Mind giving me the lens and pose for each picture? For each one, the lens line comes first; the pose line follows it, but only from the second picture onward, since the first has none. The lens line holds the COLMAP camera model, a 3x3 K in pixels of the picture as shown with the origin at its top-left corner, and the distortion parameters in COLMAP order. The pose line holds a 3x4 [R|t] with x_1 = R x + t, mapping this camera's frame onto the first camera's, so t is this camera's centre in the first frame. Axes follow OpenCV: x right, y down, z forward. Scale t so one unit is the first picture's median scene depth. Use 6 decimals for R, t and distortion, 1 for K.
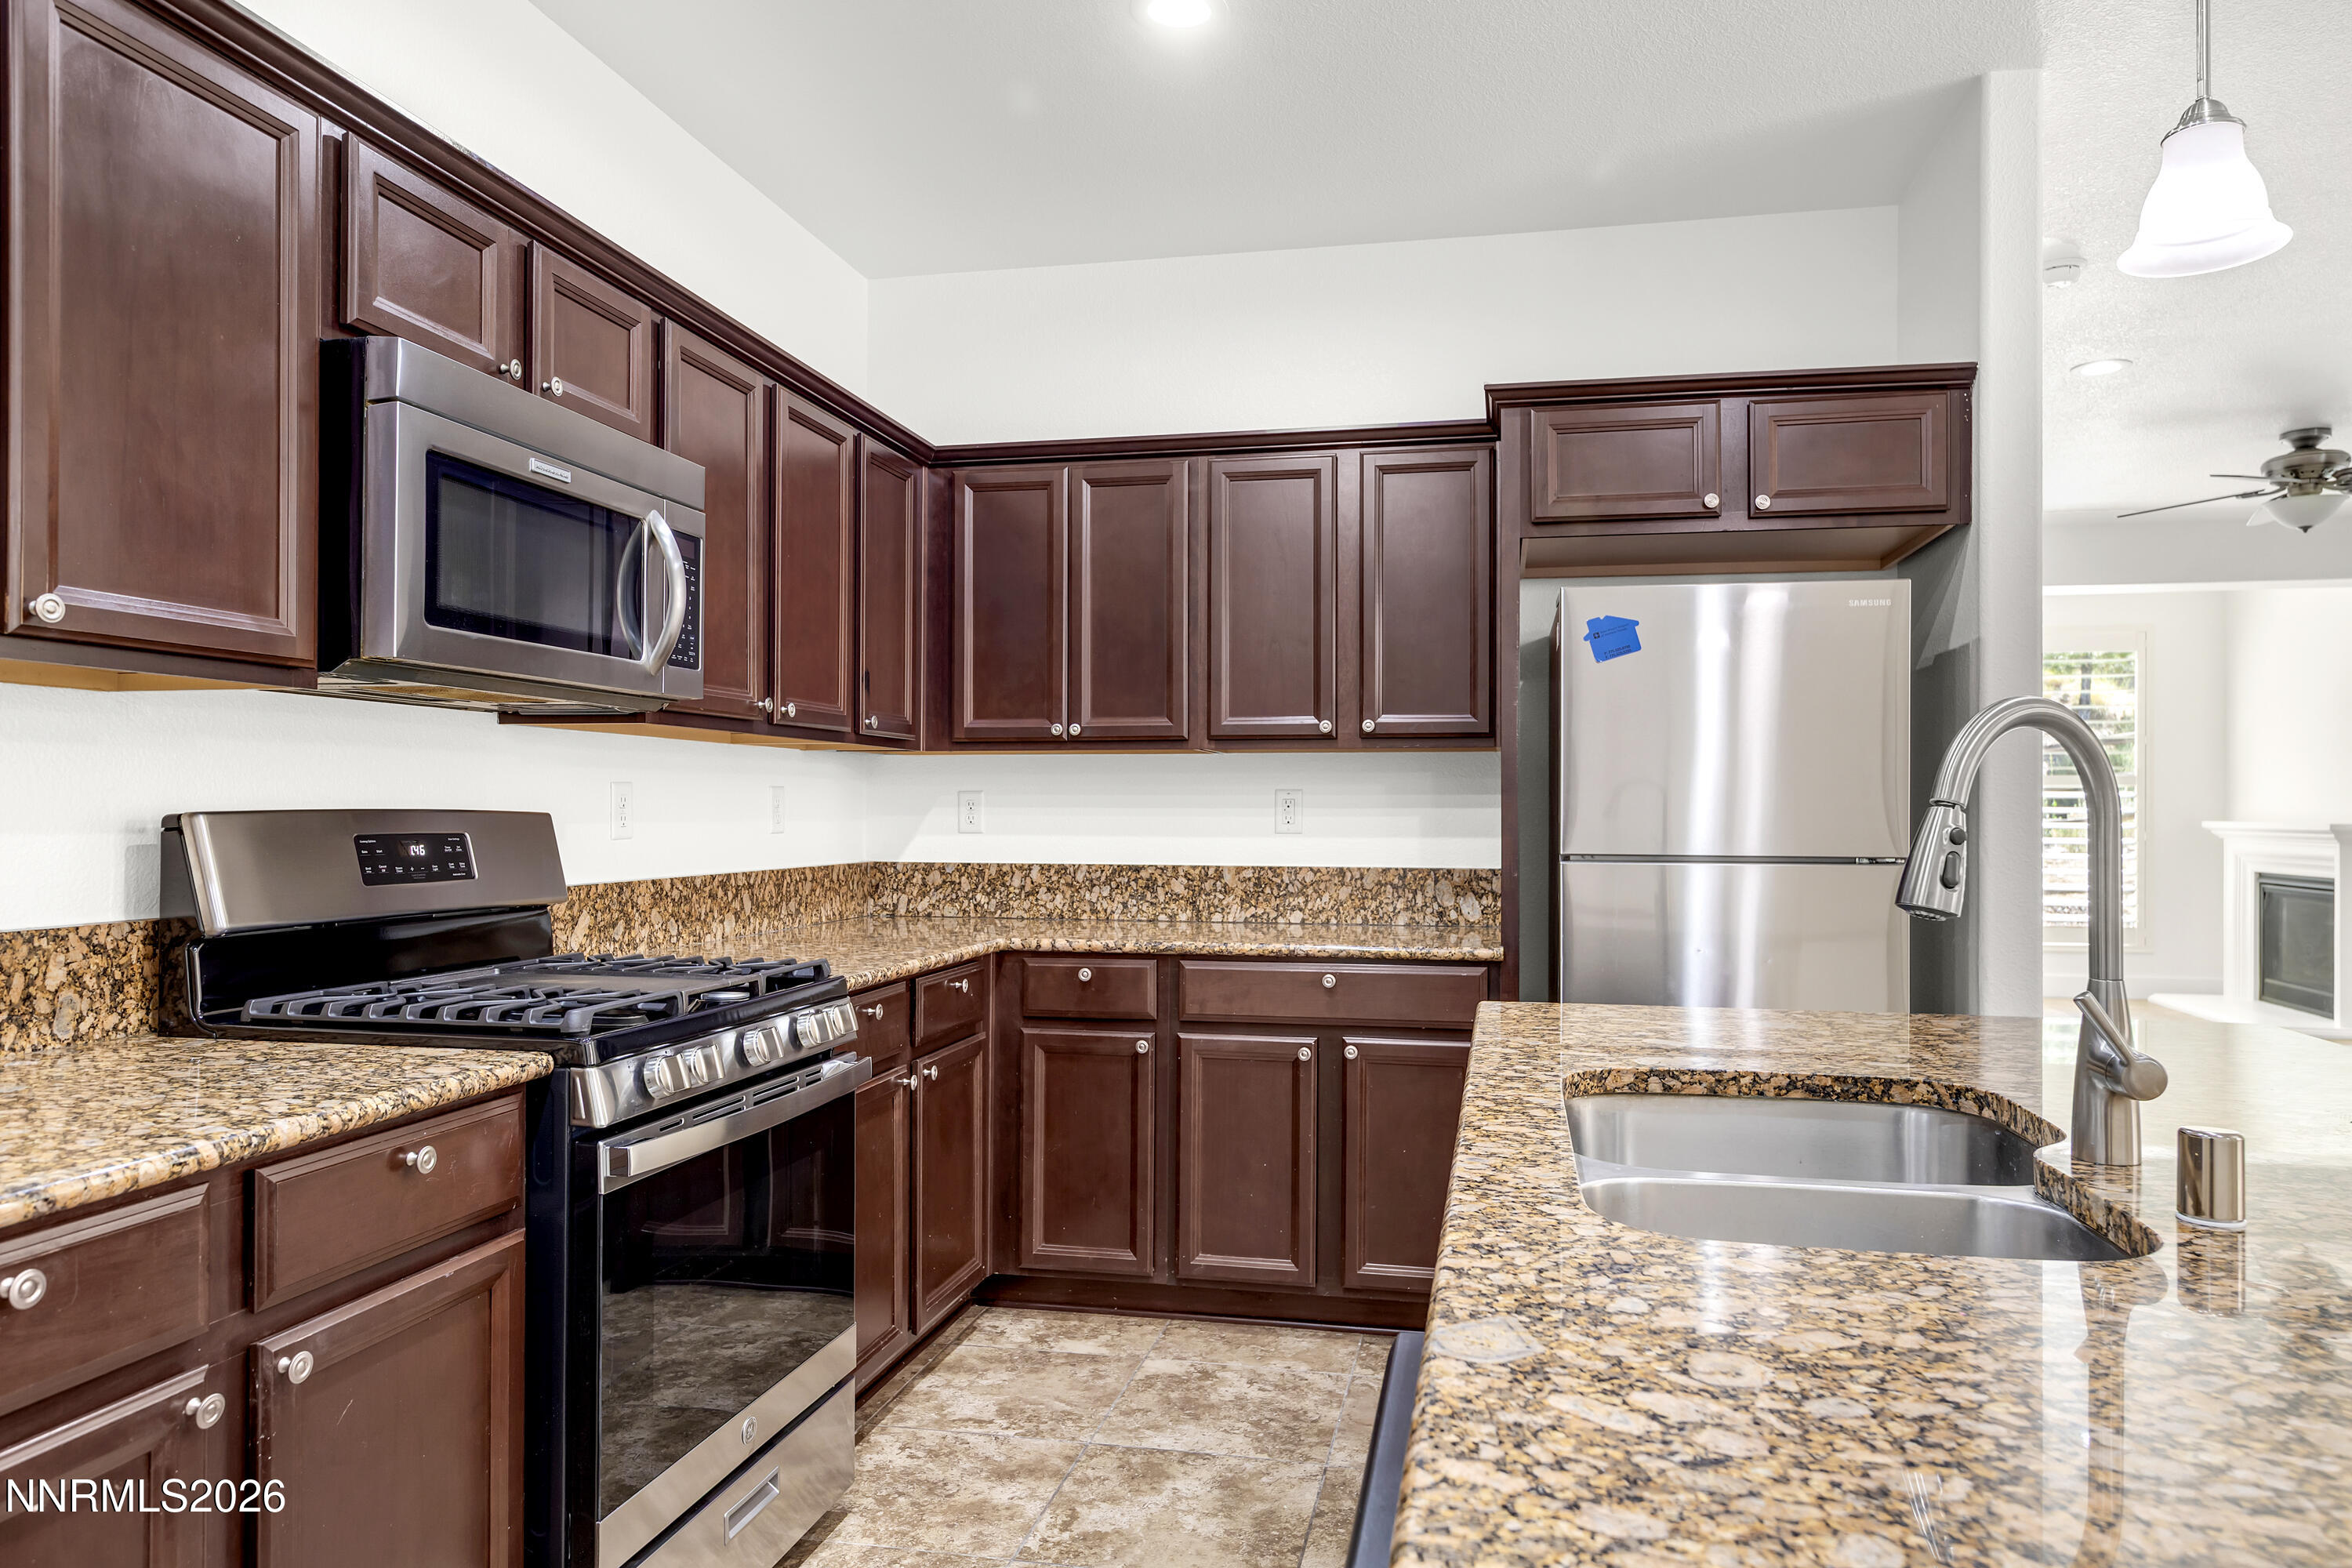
lens RADIAL K [[1506.8, 0, 1206.0], [0, 1506.8, 799.6], [0, 0, 1]] dist [0.005090, 0.000309]
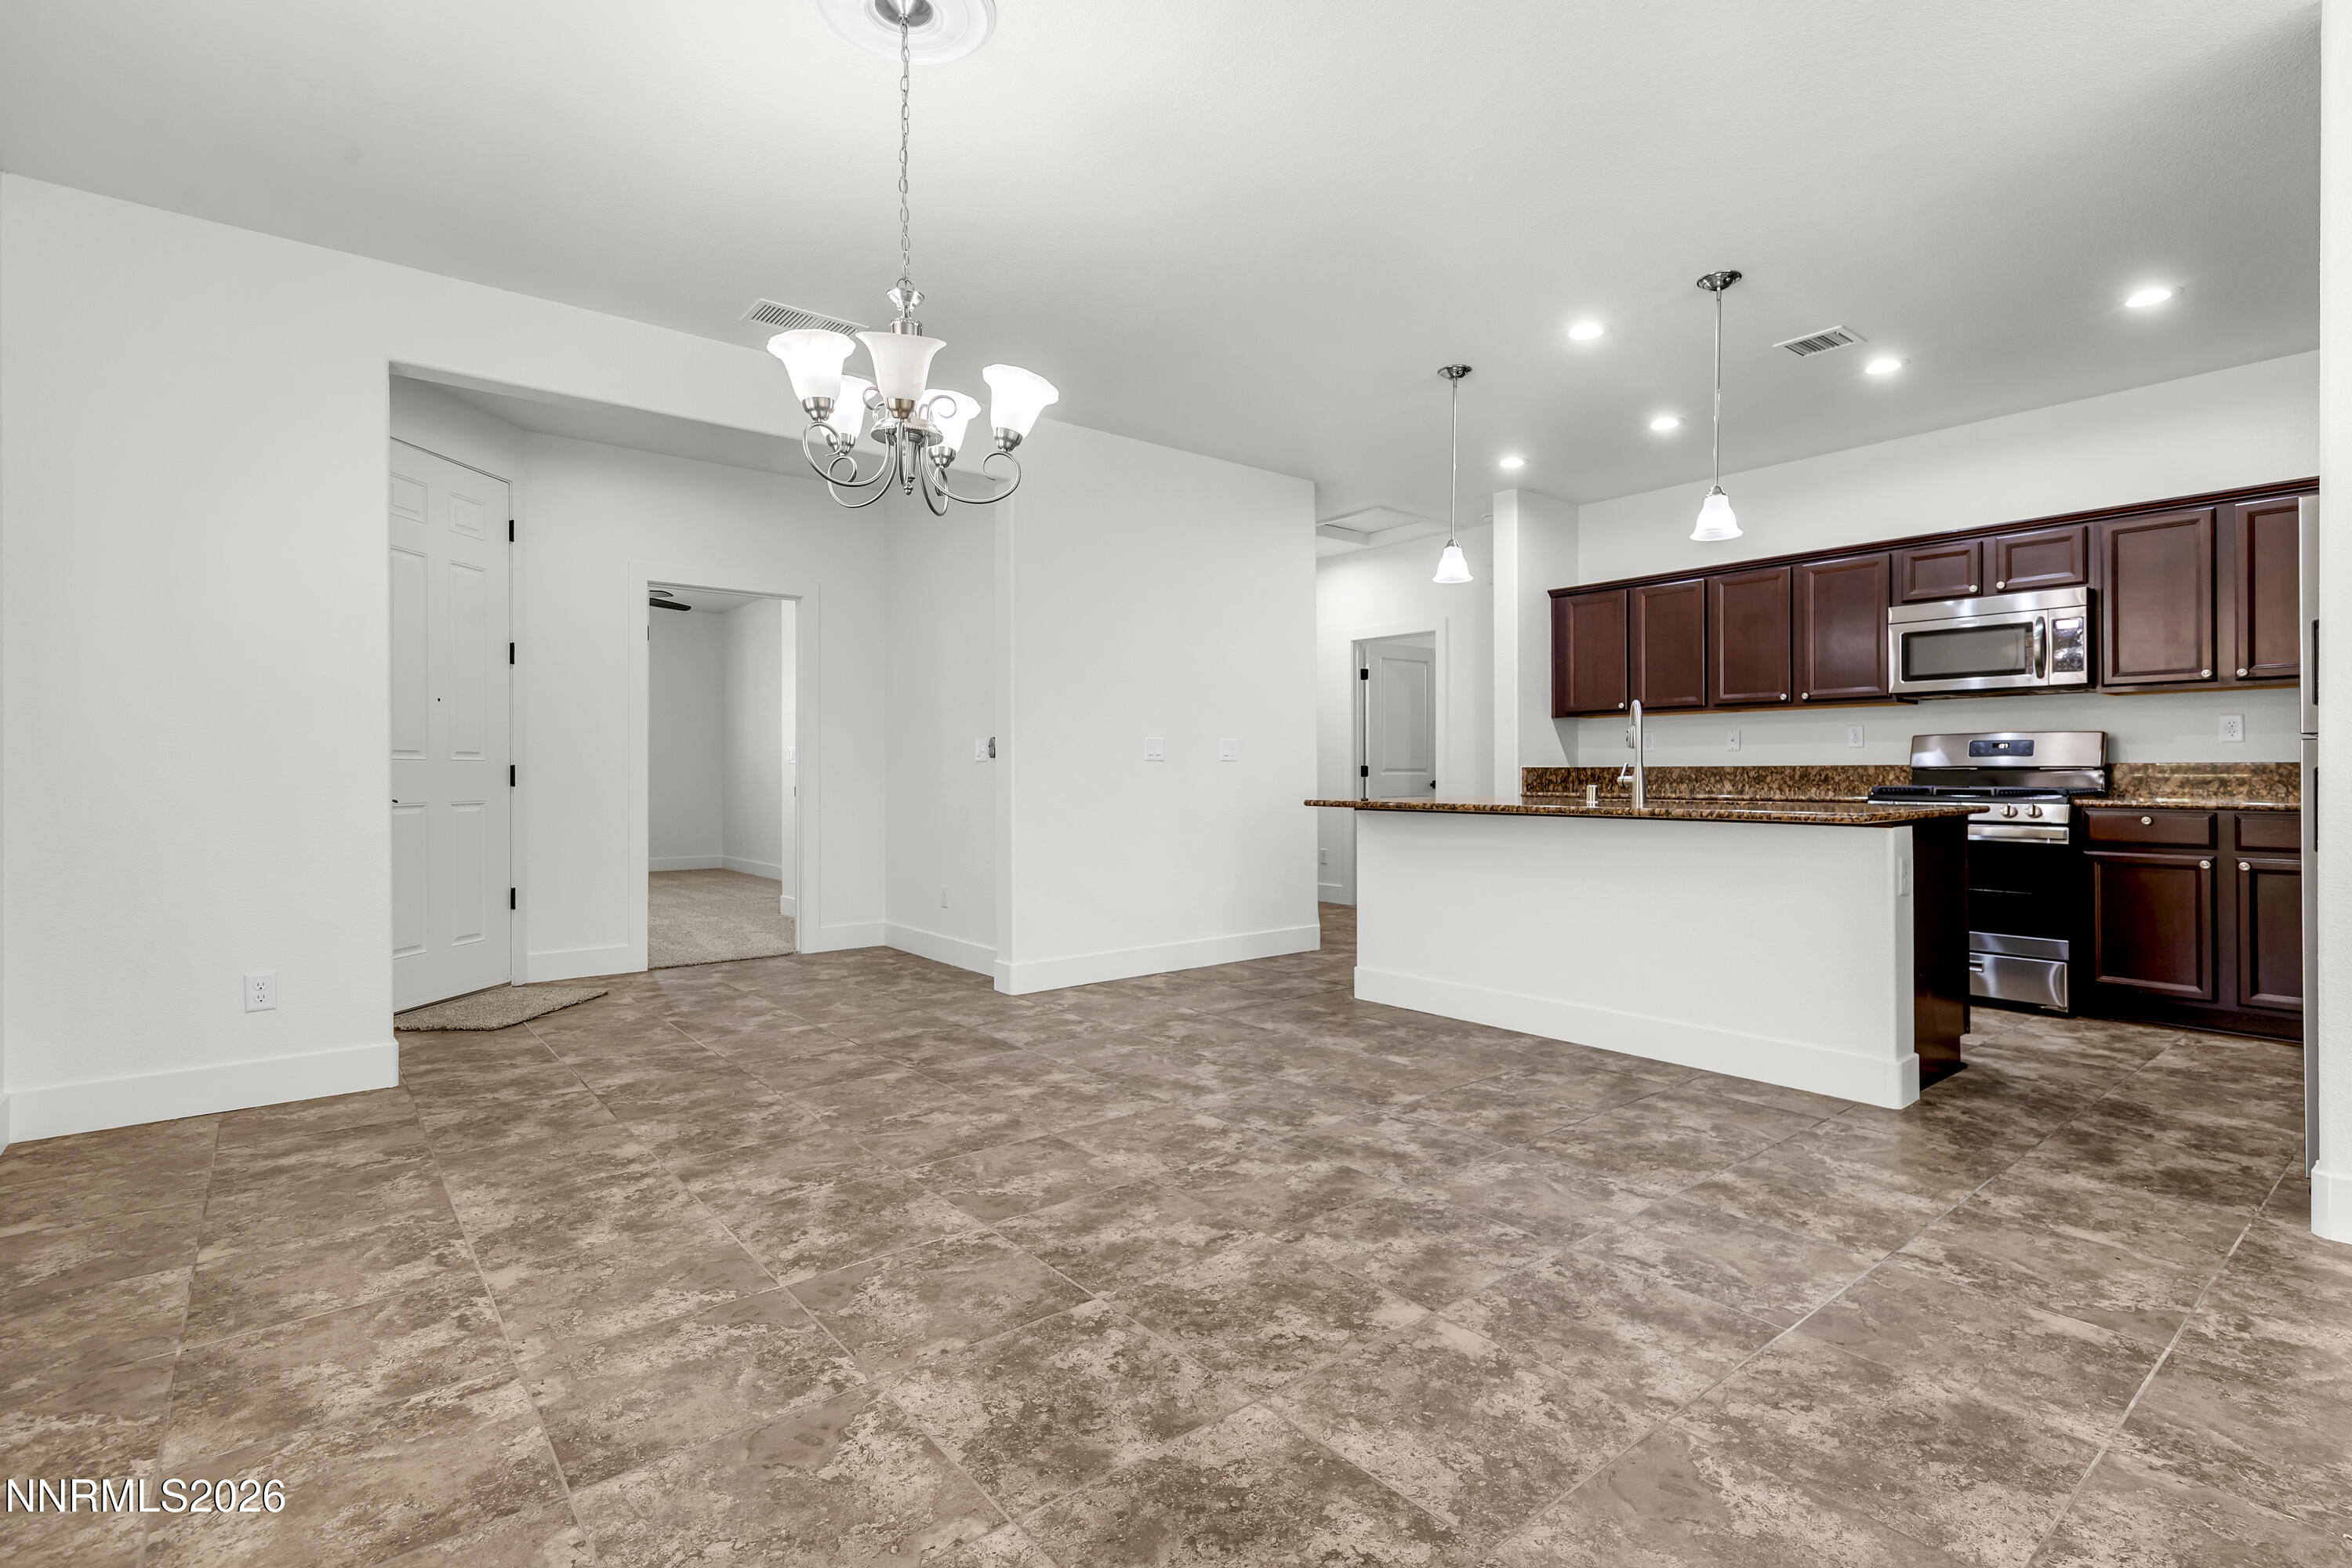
lens RADIAL K [[1098.5, 0, 1195.1], [0, 1098.5, 774.8], [0, 0, 1]] dist [0.003636, 0.000375]
pose [[-0.634086, 0.000220, -0.773262, 1.467830], [0.005751, 0.999974, -0.004431, 0.061159], [0.773241, -0.007257, -0.634071, 0.767031]]
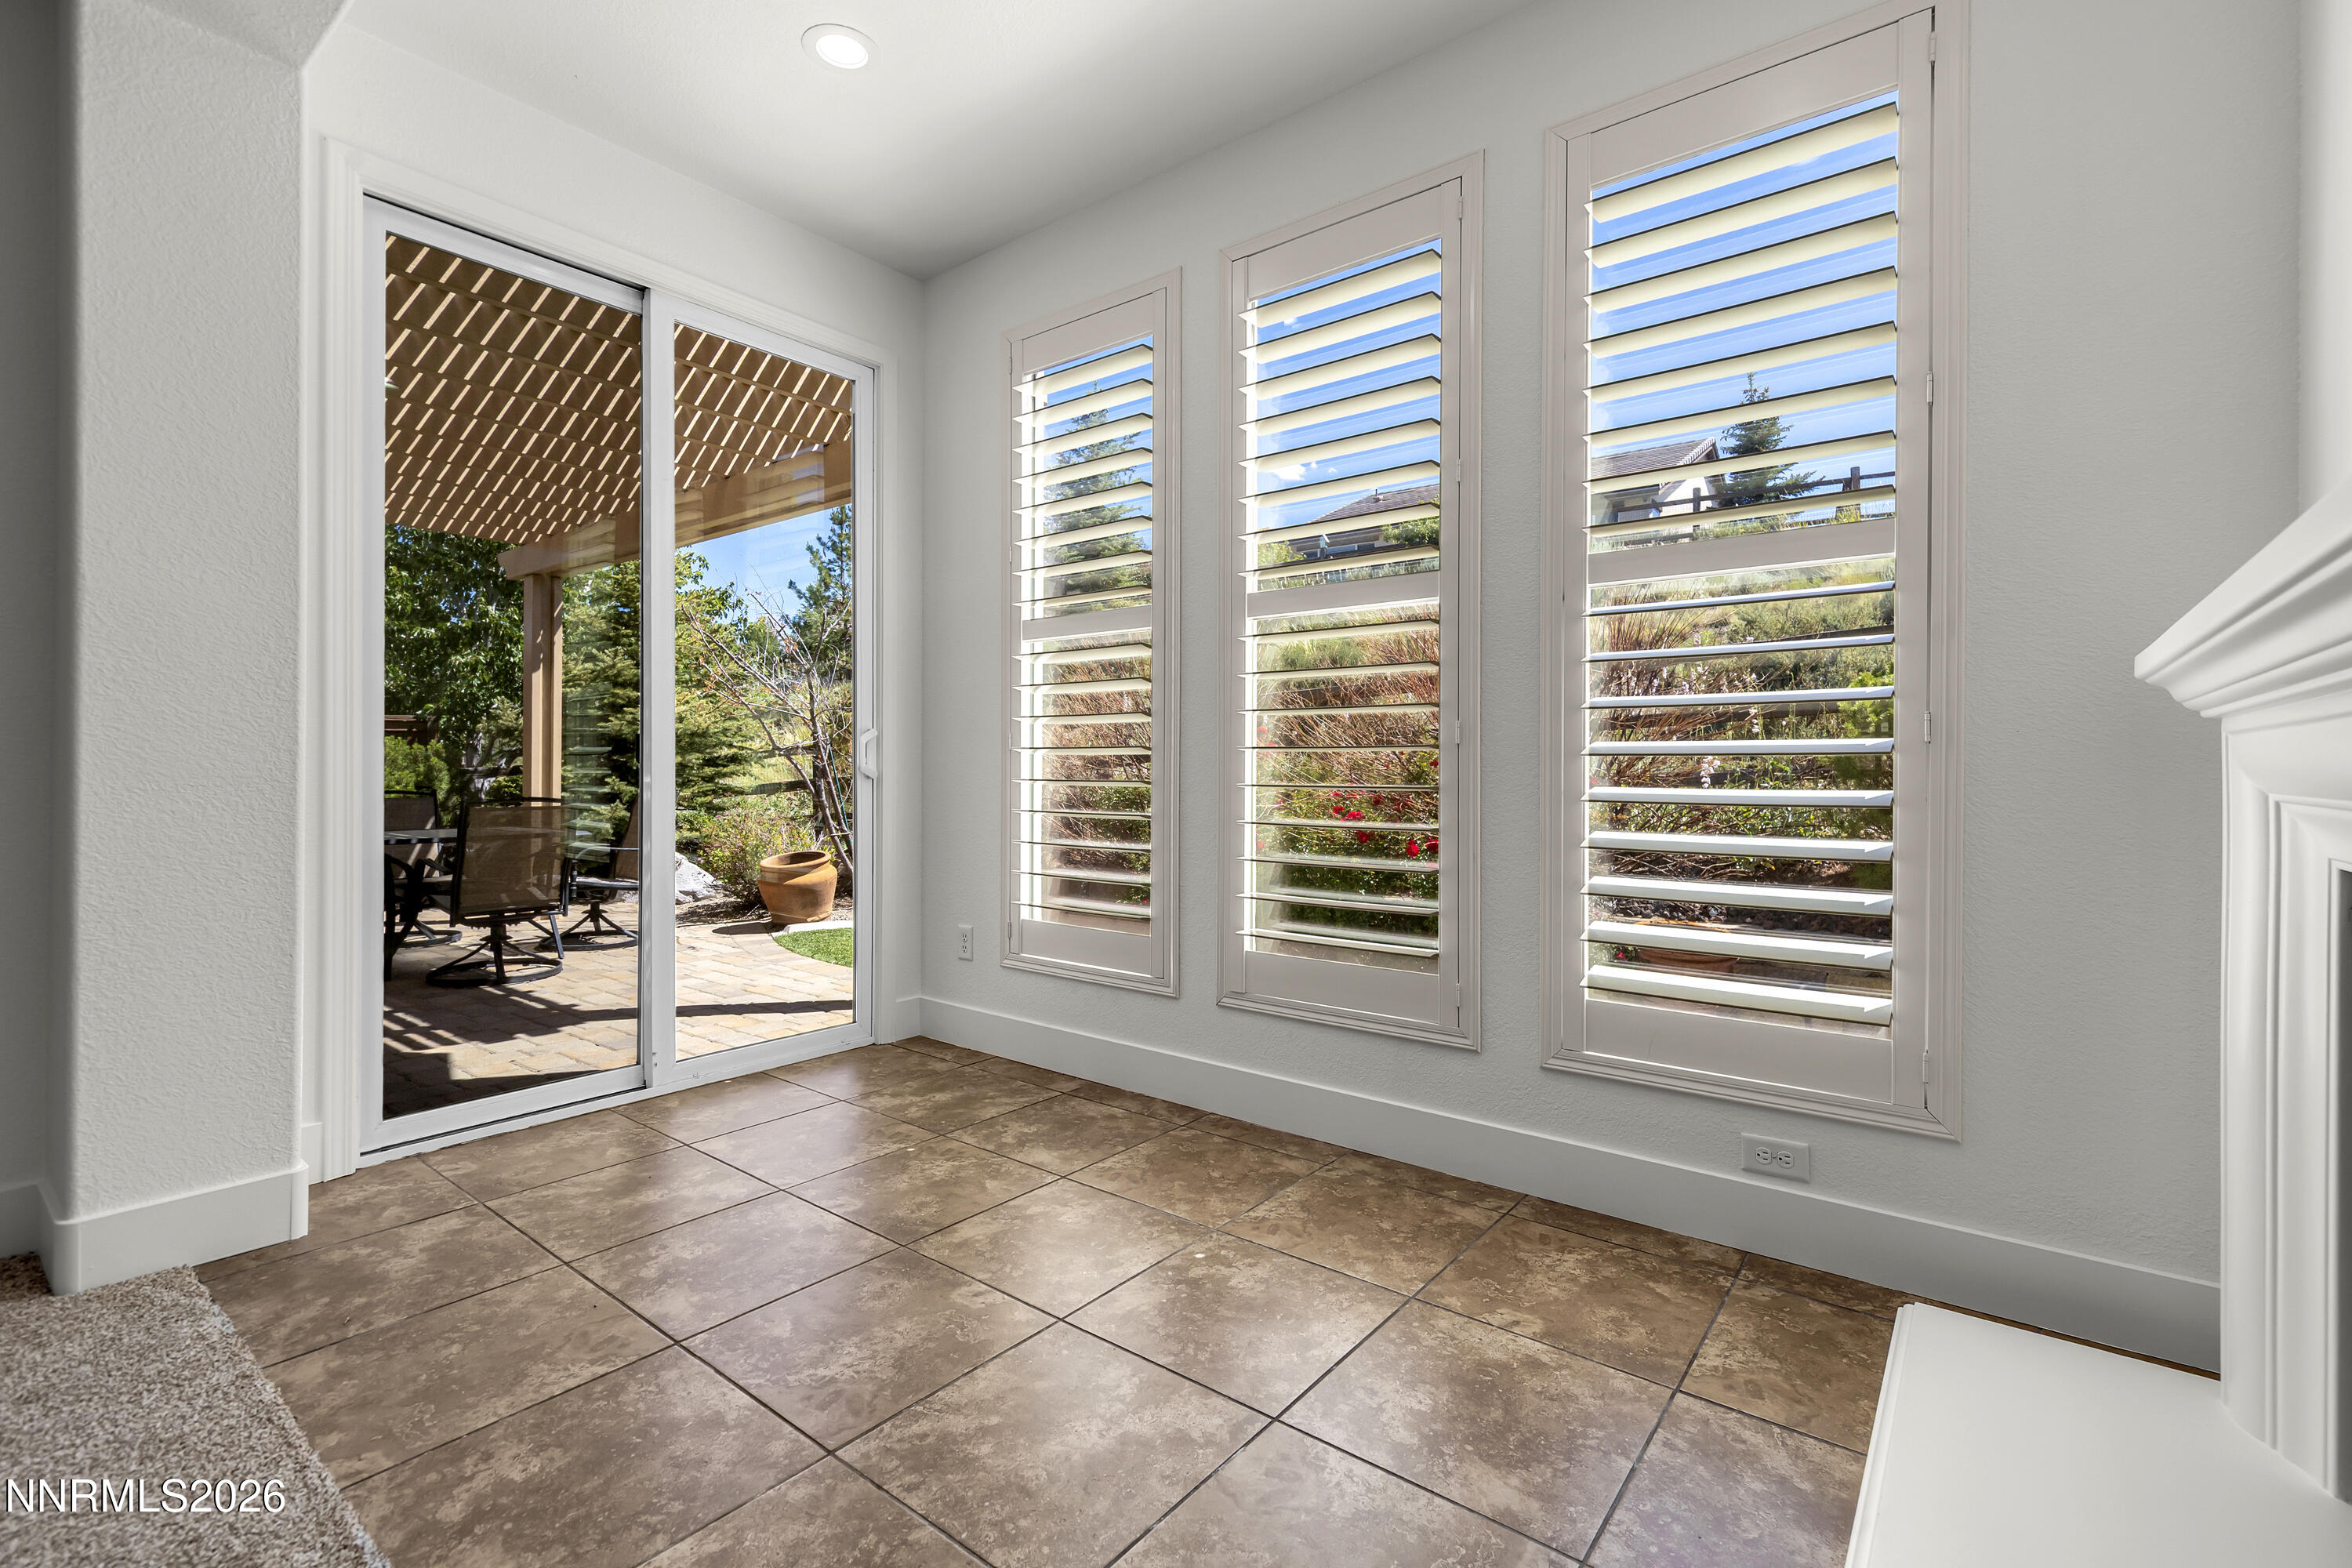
lens RADIAL K [[1041.7, 0, 1207.2], [0, 1041.7, 766.4], [0, 0, 1]] dist [0.003253, 0.000417]
pose [[0.894475, -0.000924, -0.447117, 1.627740], [0.002488, 0.999993, 0.002911, 0.086279], [0.447111, -0.003716, 0.894471, 2.112318]]
